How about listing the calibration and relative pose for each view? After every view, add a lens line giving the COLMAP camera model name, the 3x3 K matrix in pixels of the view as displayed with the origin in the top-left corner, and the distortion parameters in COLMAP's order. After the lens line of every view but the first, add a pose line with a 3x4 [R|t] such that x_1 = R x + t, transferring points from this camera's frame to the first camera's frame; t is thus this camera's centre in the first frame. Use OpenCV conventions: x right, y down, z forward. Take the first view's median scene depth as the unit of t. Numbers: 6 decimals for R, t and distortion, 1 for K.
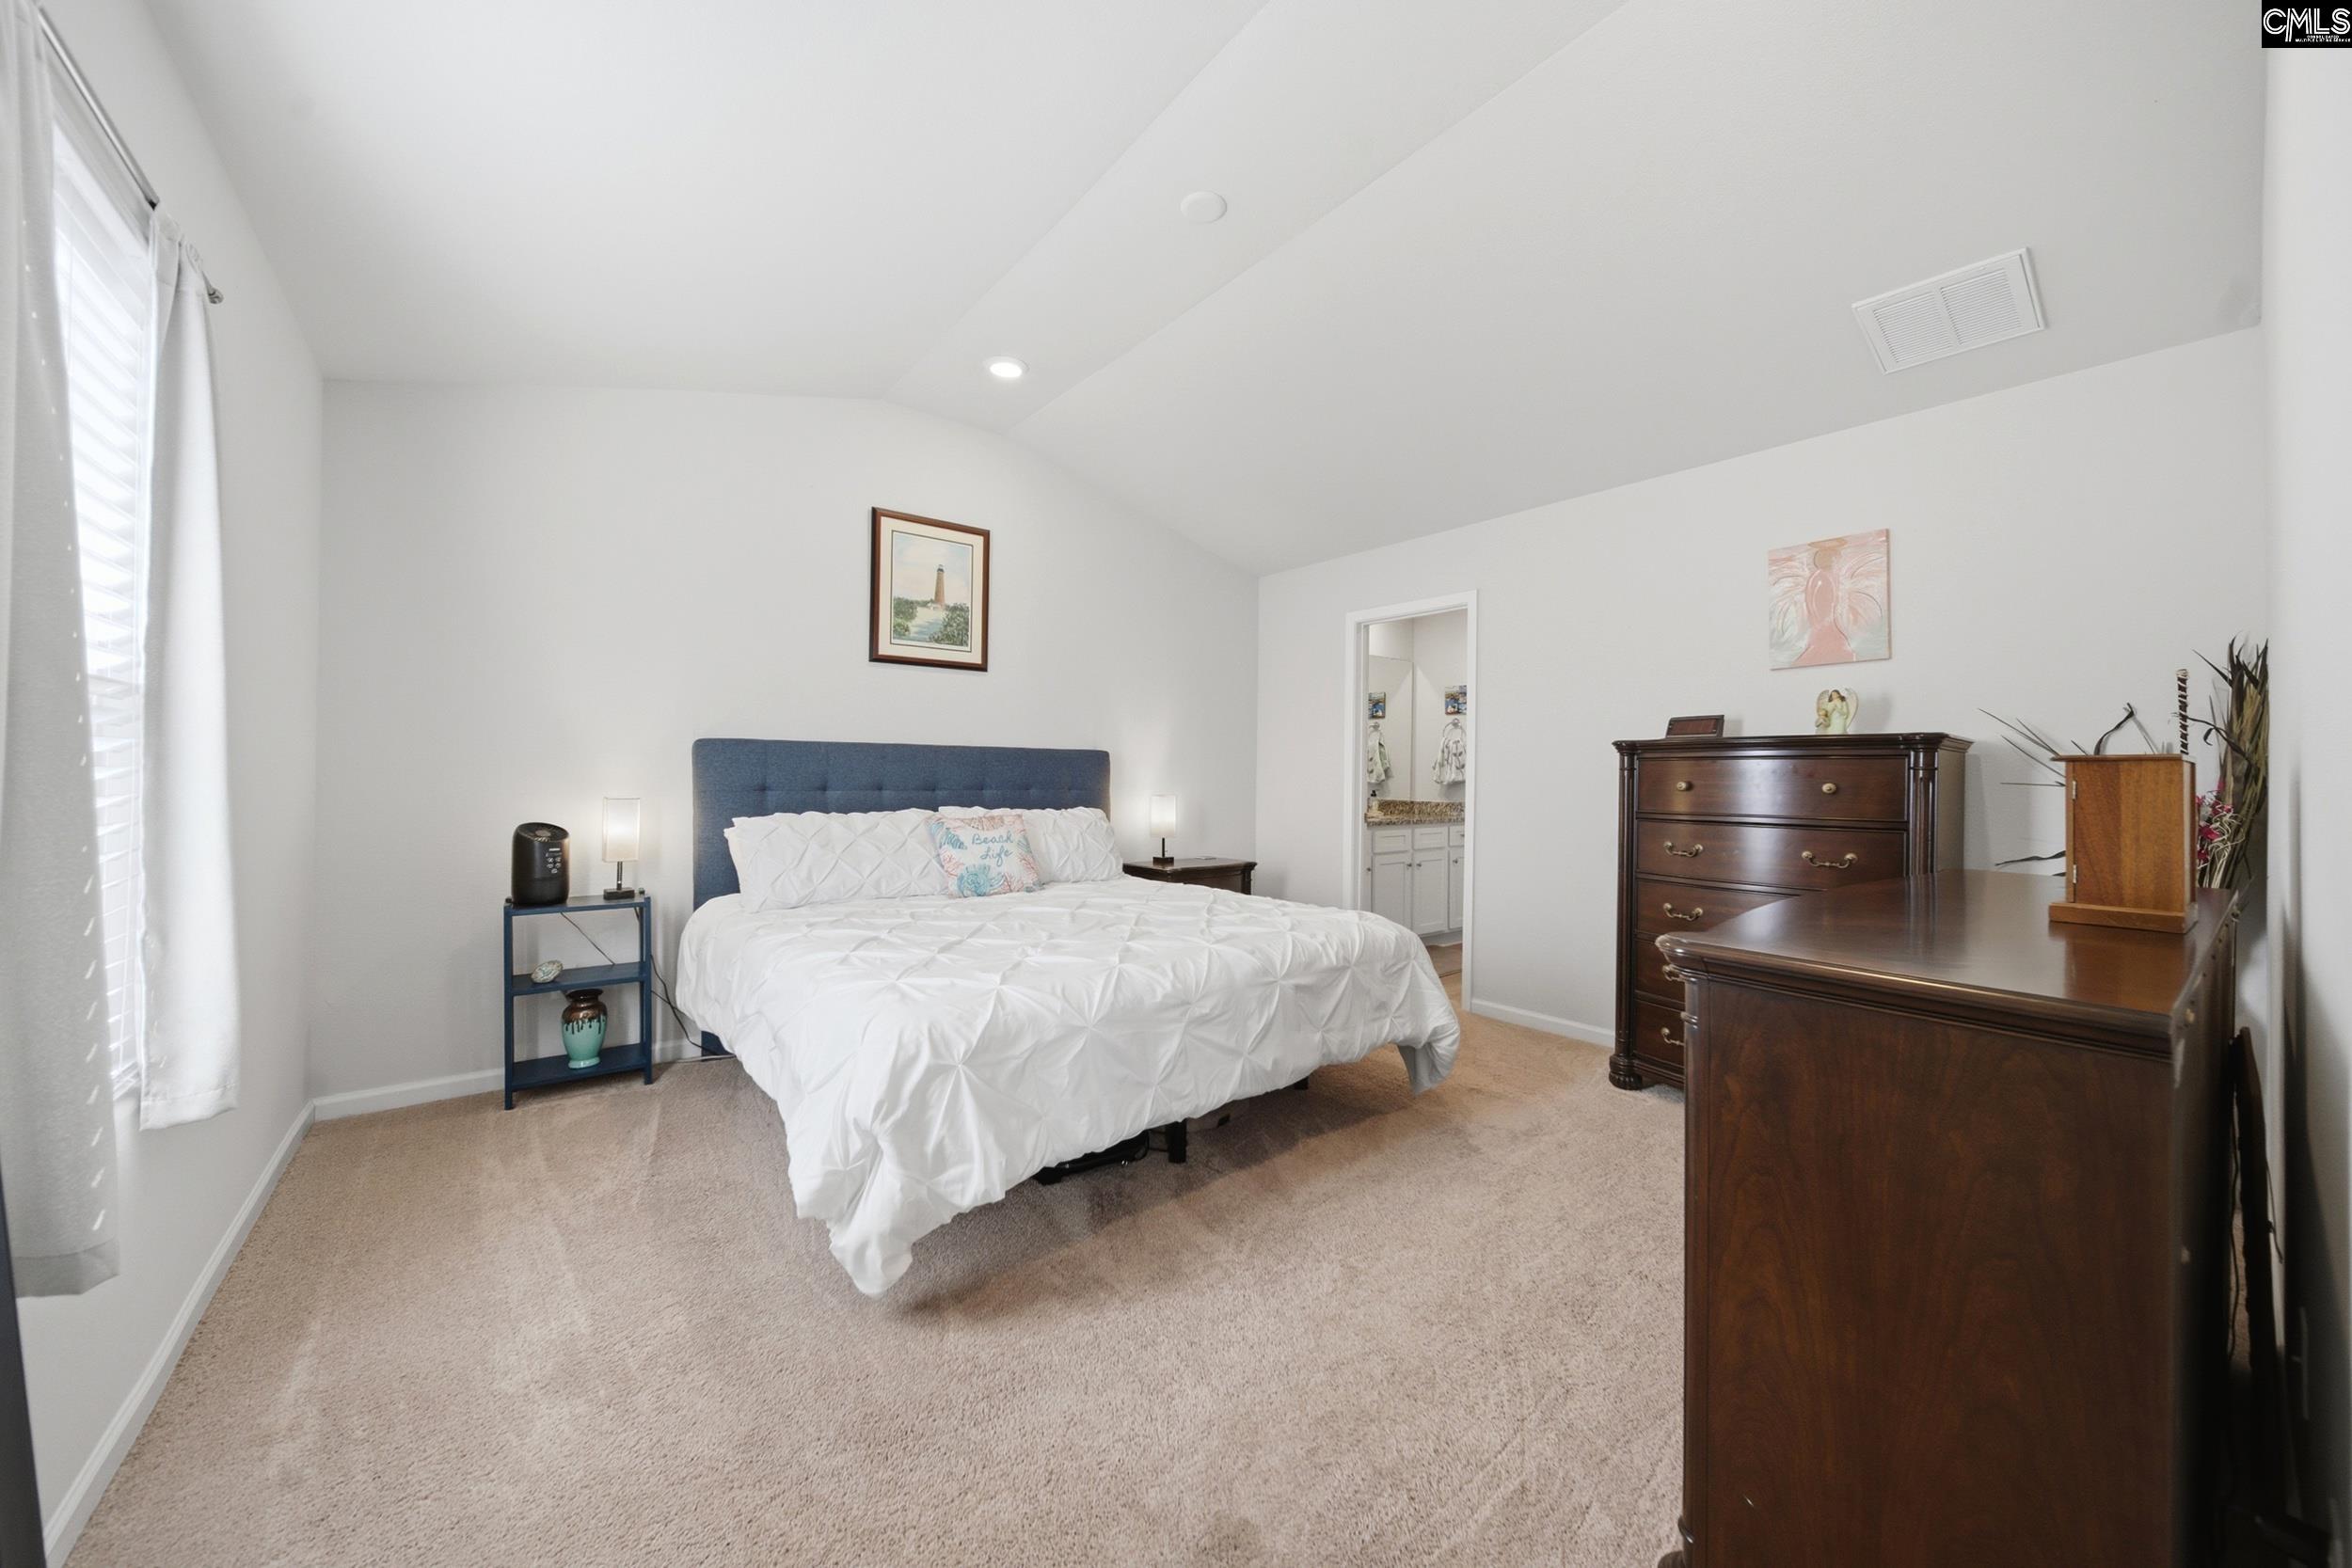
lens RADIAL K [[850.1, 0, 1177.9], [0, 850.1, 777.7], [0, 0, 1]] dist [0.001074, -0.000018]
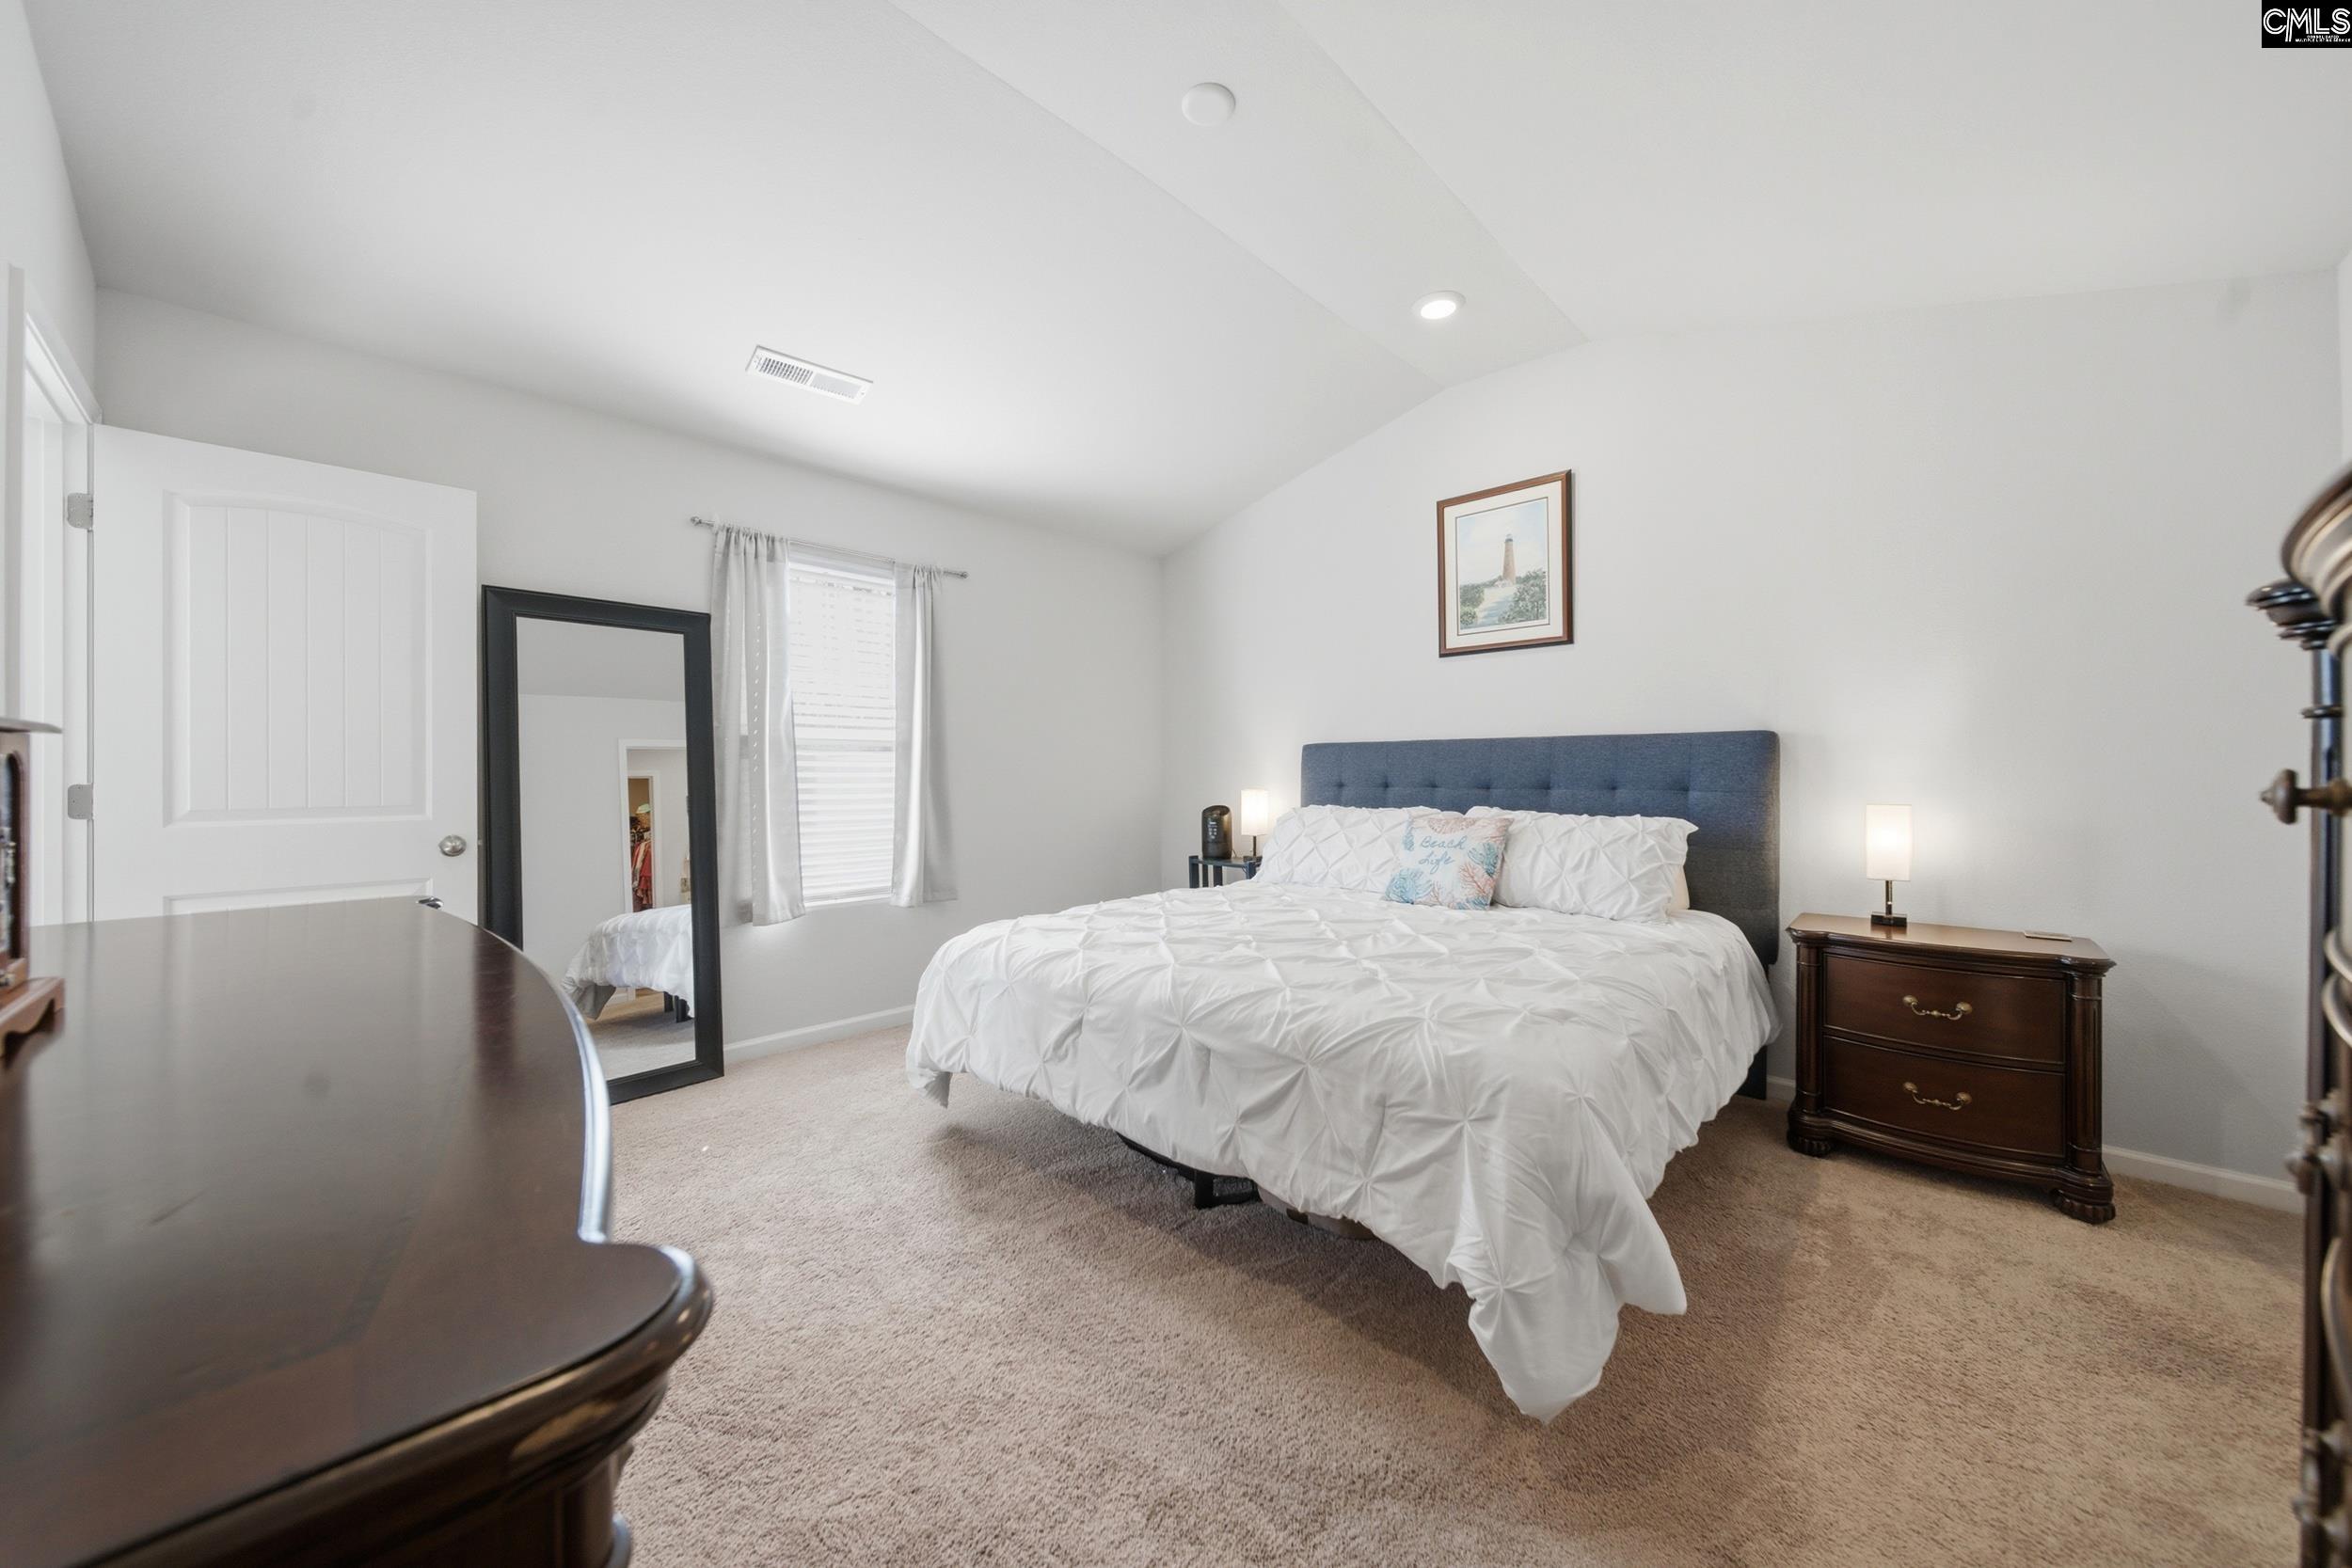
lens RADIAL K [[850.1, 0, 1177.9], [0, 850.1, 777.7], [0, 0, 1]] dist [0.001074, -0.000018]
pose [[0.127024, -0.008542, -0.991863, 0.566903], [-0.005703, 0.999940, -0.009342, 0.013055], [0.991883, 0.006843, 0.126968, 0.565351]]
